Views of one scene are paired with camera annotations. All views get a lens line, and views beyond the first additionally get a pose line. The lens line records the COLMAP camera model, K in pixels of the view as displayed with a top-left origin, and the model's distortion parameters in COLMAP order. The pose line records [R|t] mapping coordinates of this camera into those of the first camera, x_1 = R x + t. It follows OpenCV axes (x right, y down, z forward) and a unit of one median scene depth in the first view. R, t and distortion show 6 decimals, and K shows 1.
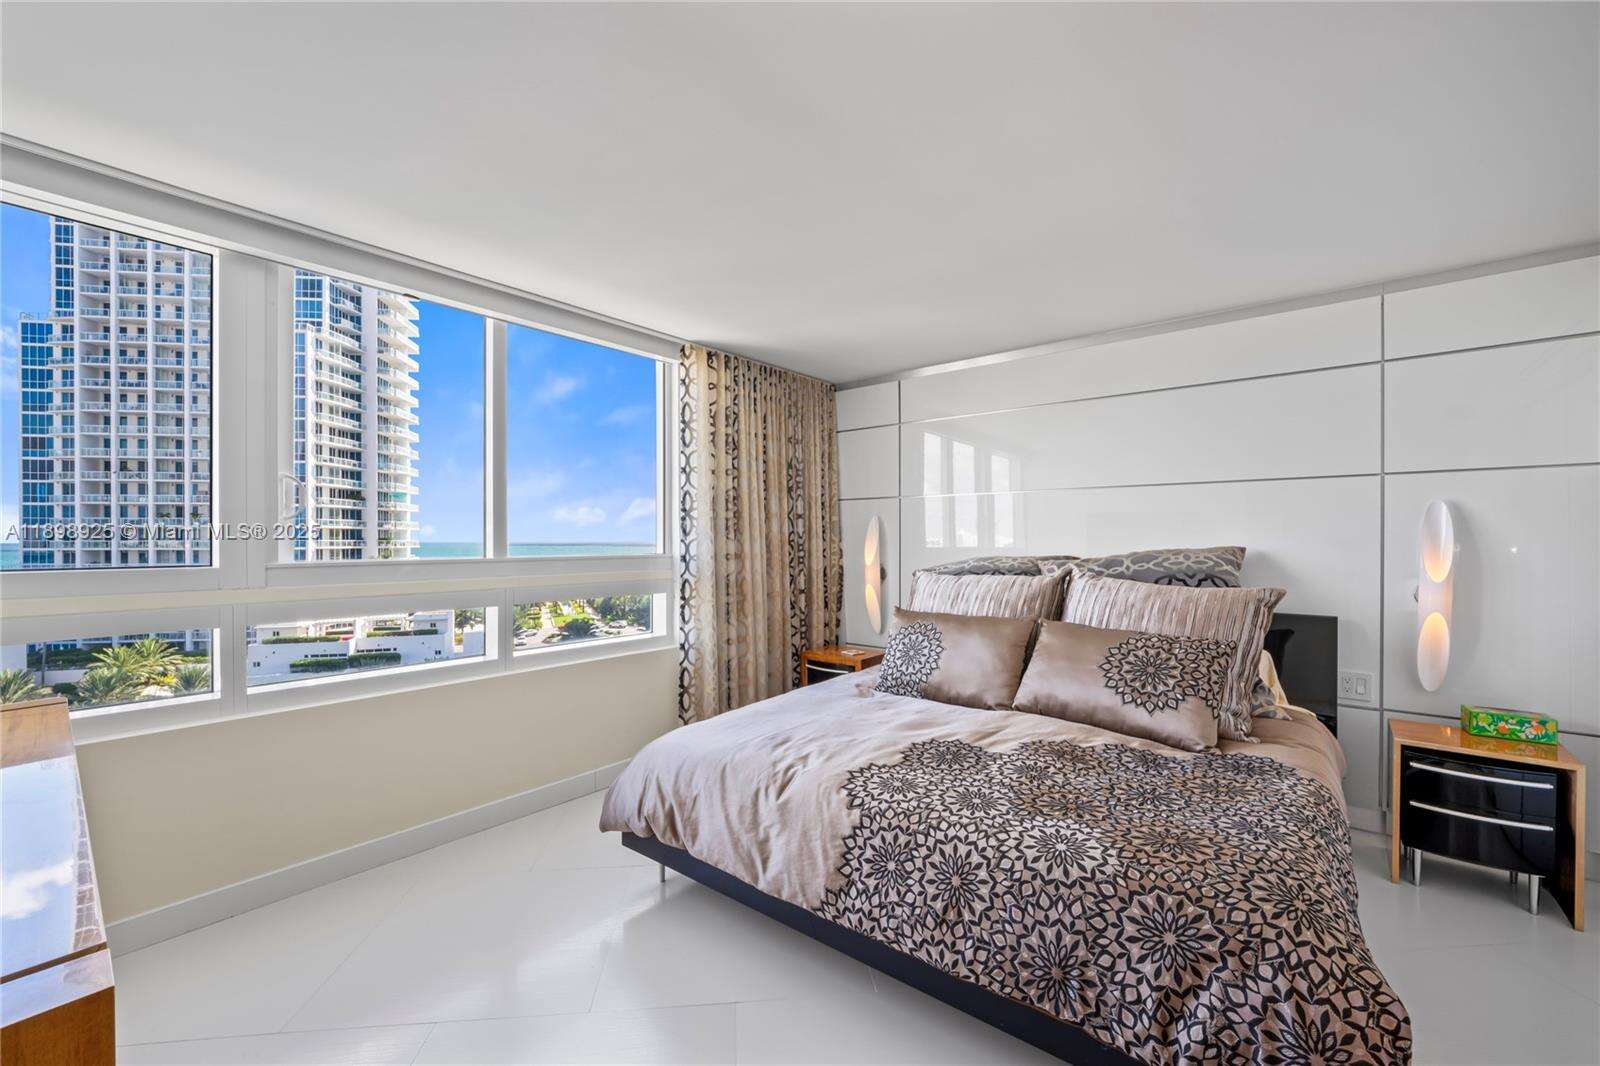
lens RADIAL K [[651.7, 0, 805.4], [0, 651.7, 539.3], [0, 0, 1]] dist [-0.001984, -0.000285]
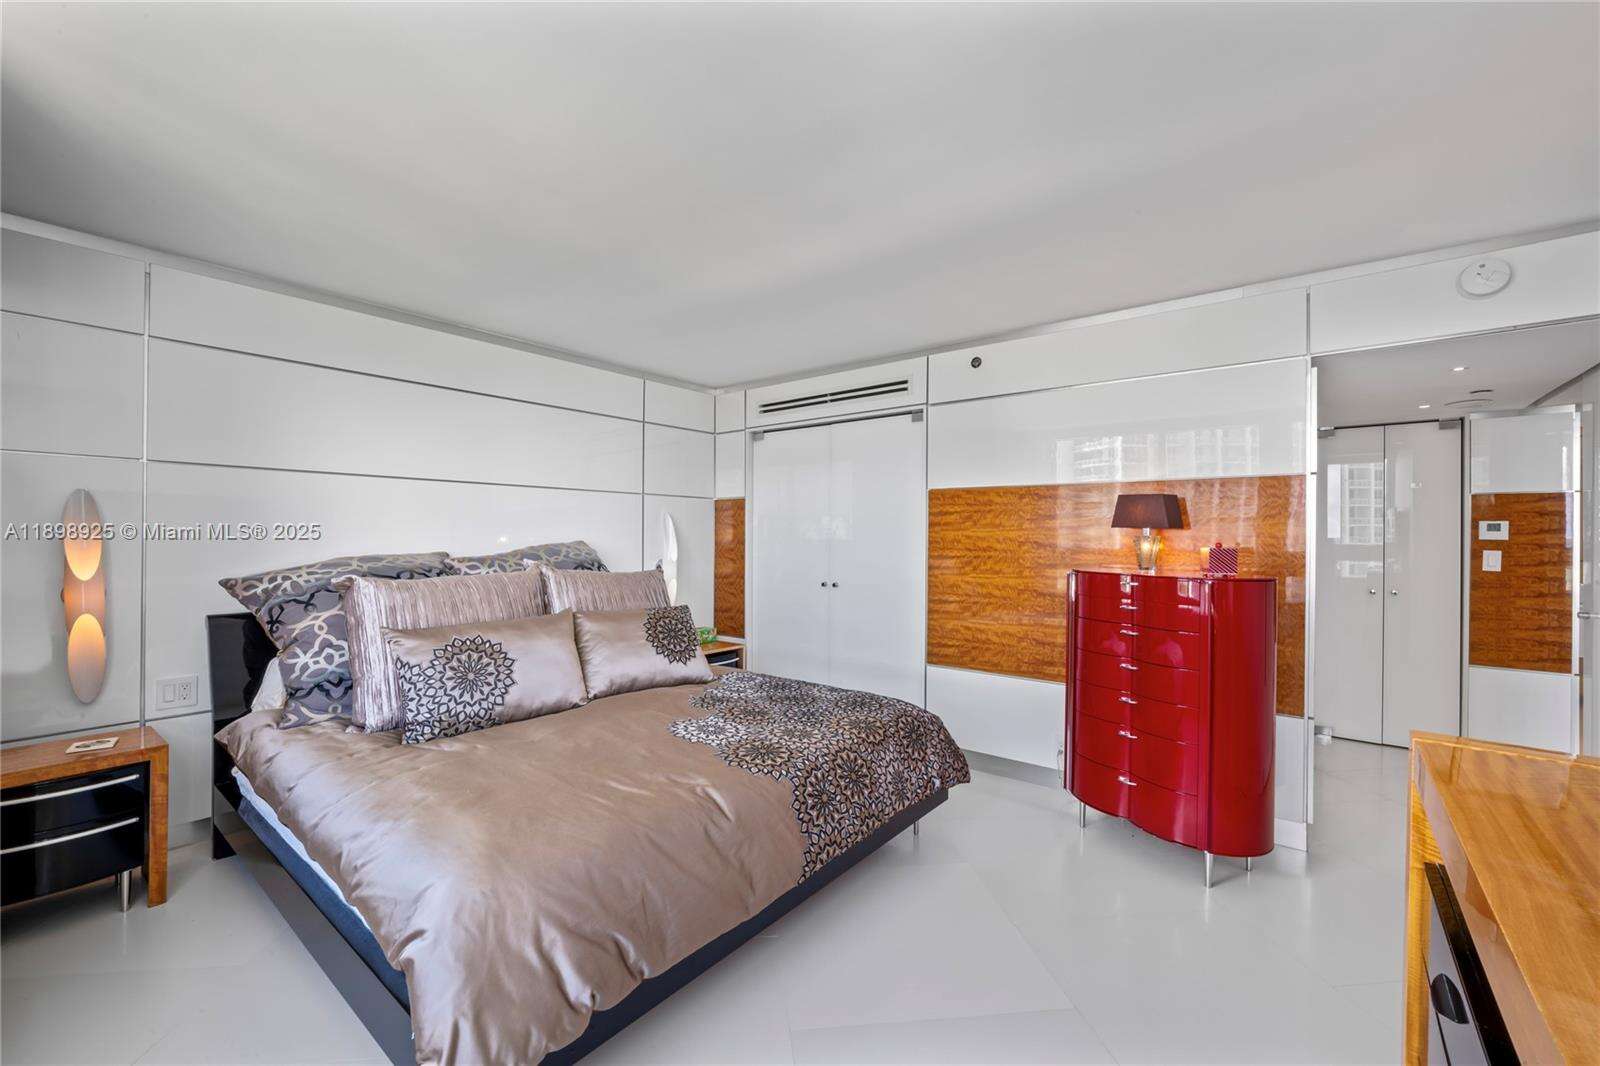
lens RADIAL K [[648.4, 0, 797.5], [0, 648.4, 529.4], [0, 0, 1]] dist [-0.002896, 0.000982]
pose [[-0.015274, 0.011319, 0.999819, -0.753342], [-0.007760, 0.999904, -0.011439, 0.001264], [-0.999853, -0.007933, -0.015185, 0.727278]]
